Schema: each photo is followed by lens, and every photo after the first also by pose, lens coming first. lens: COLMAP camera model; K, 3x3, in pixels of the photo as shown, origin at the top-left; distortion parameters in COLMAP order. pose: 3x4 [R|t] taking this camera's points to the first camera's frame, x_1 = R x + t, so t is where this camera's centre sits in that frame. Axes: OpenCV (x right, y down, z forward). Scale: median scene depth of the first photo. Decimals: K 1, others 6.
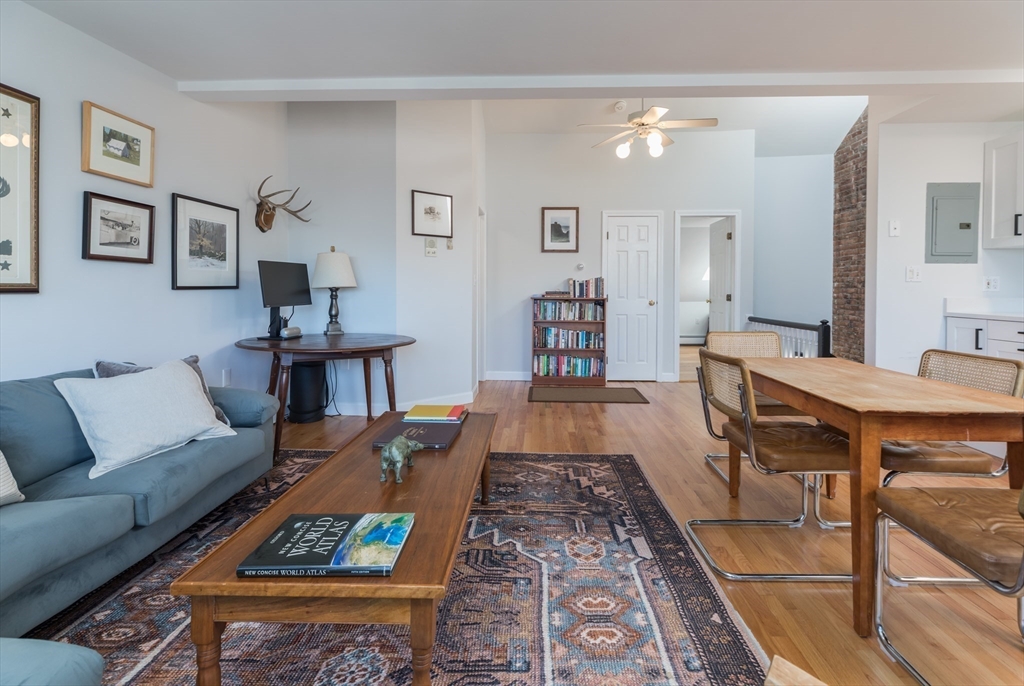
lens RADIAL K [[497.3, 0, 515.1], [0, 497.3, 291.9], [0, 0, 1]] dist [0.002469, 0.000401]
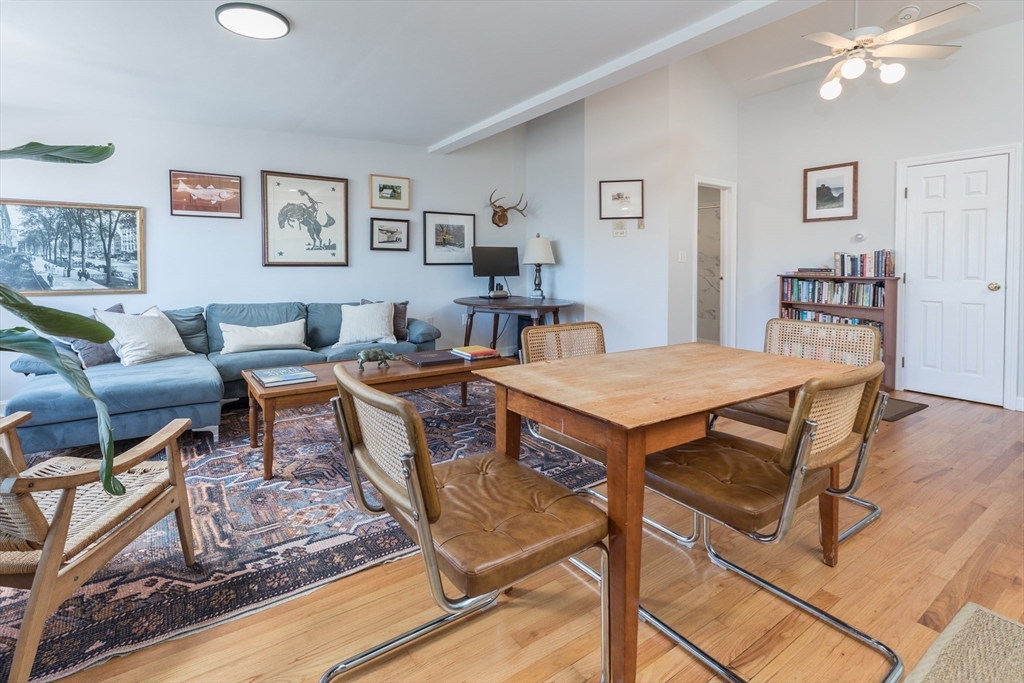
lens RADIAL K [[475.8, 0, 511.7], [0, 475.8, 272.2], [0, 0, 1]] dist [0.001757, 0.000180]
pose [[0.591968, 0.011611, -0.805878, 0.632651], [-0.006559, 0.999933, 0.009589, 0.001676], [0.805935, -0.000390, 0.592004, 0.174746]]
